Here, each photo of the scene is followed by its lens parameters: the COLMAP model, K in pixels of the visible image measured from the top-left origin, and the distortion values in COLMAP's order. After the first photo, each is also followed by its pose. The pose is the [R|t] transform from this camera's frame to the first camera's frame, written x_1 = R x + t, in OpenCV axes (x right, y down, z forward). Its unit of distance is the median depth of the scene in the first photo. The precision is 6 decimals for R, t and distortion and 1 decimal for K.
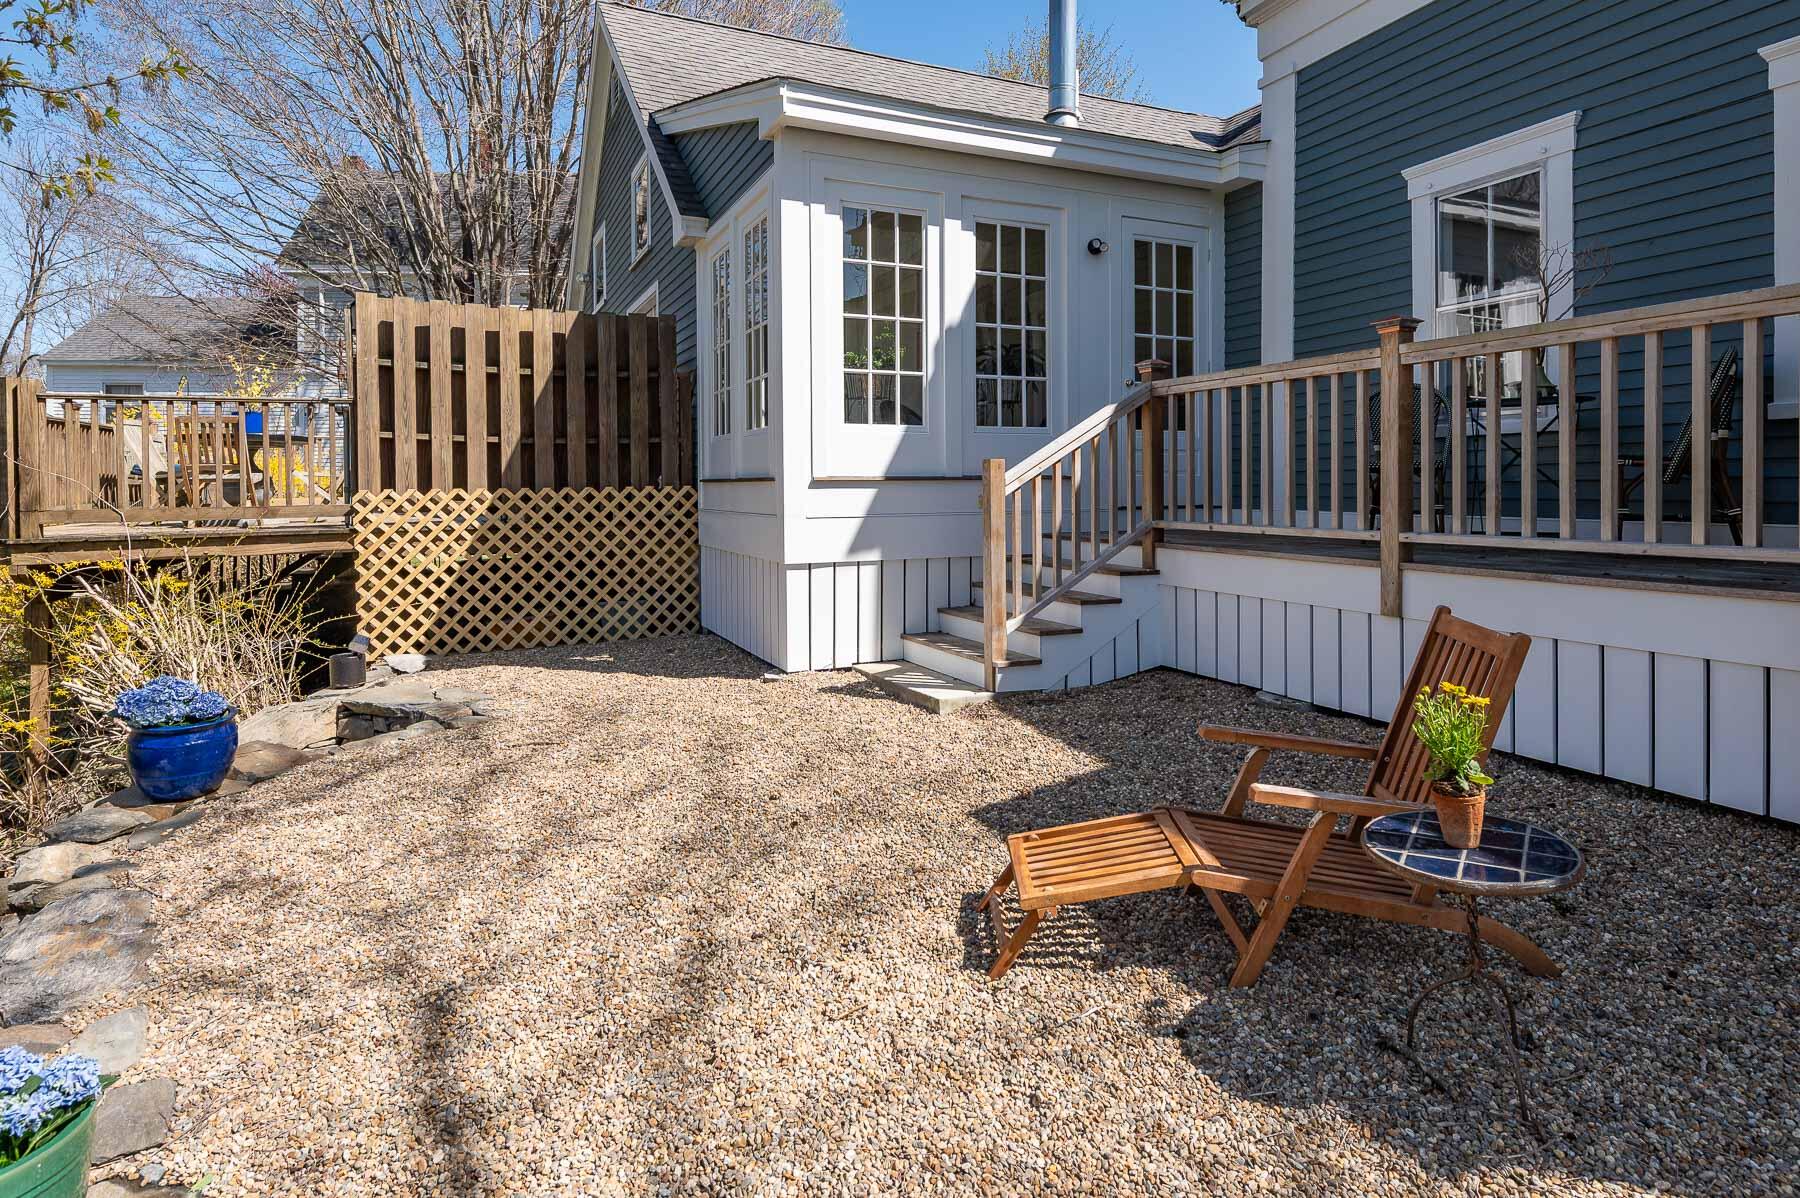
lens RADIAL K [[889.9, 0, 898.1], [0, 889.9, 465.4], [0, 0, 1]] dist [0.022092, -0.009541]
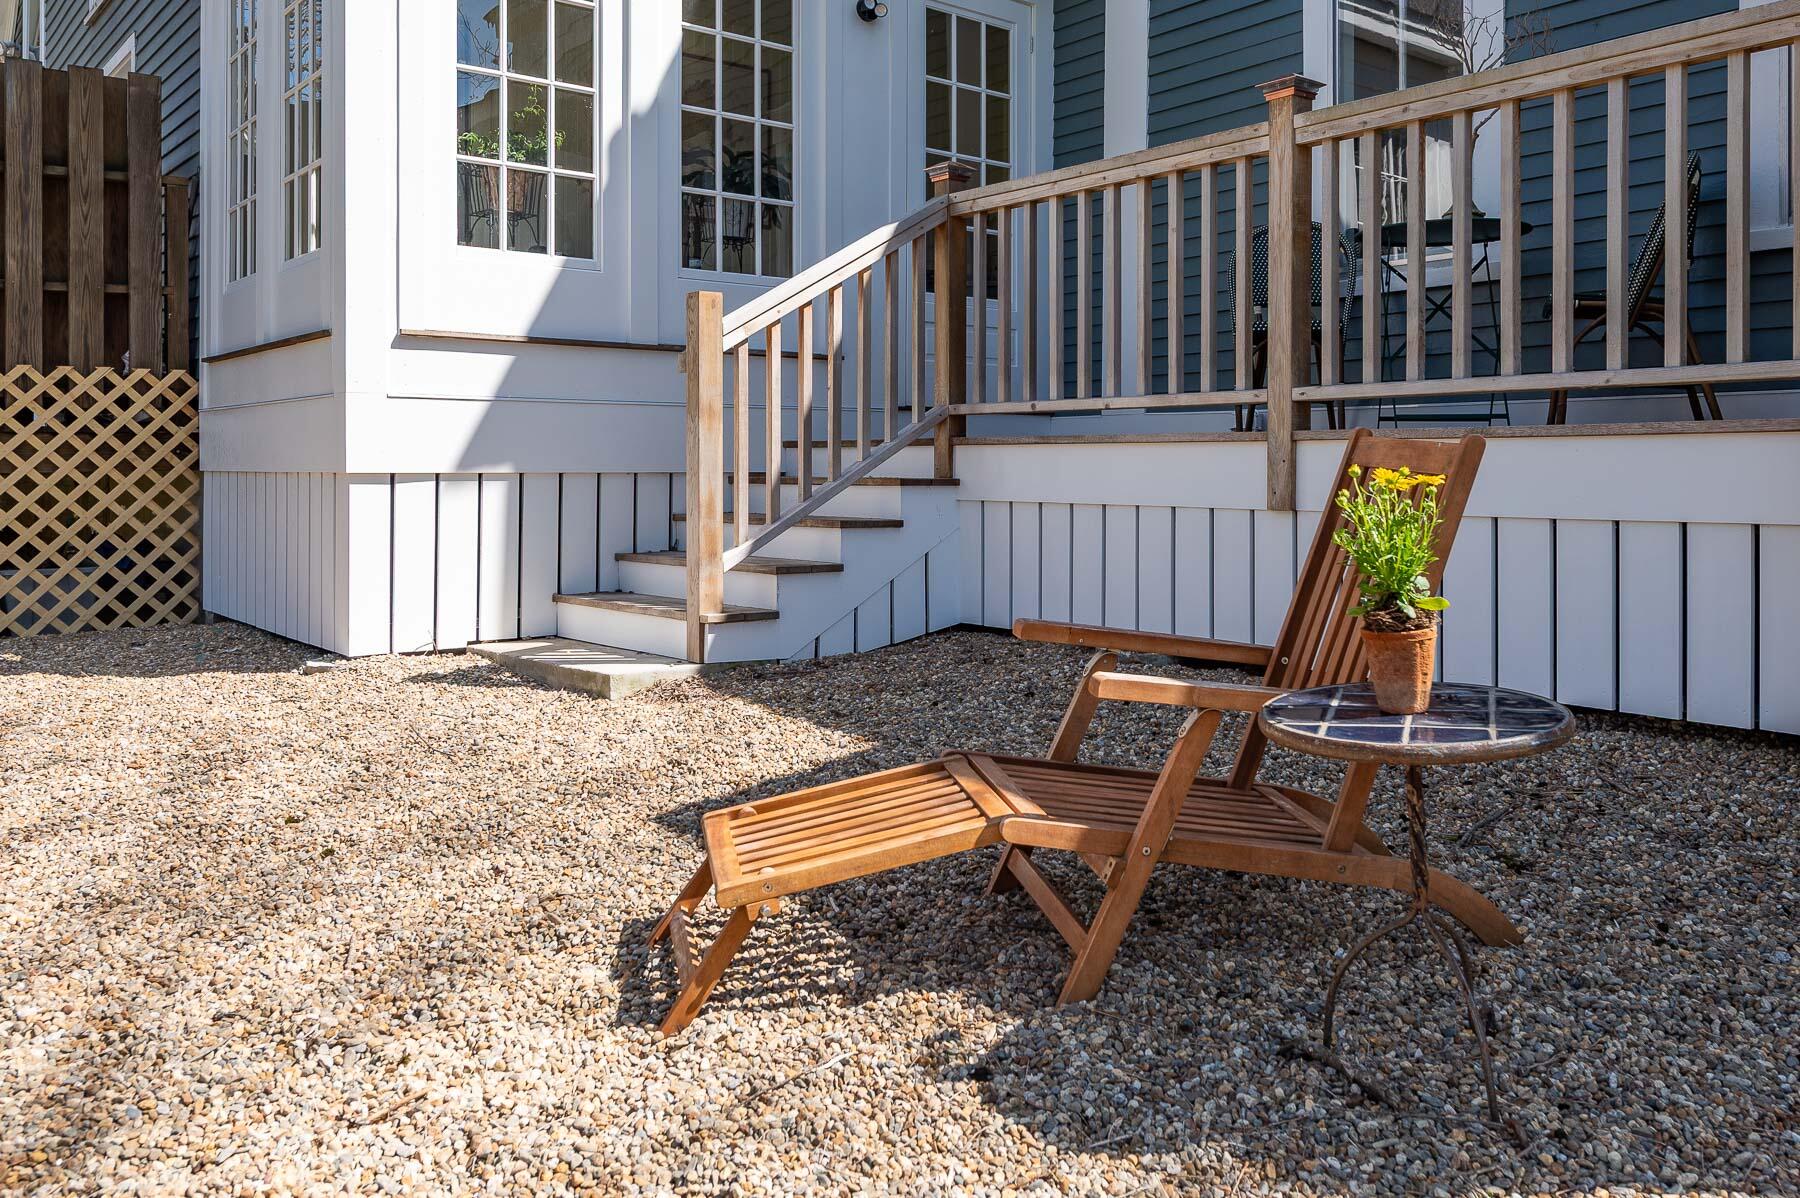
lens RADIAL K [[1293.6, 0, 901.5], [0, 1293.6, 463.4], [0, 0, 1]] dist [0.038529, -0.033185]
pose [[0.972106, 0.007793, 0.234412, 0.044887], [-0.005592, 0.999934, -0.010052, 0.182421], [-0.234475, 0.008461, 0.972085, 0.130897]]
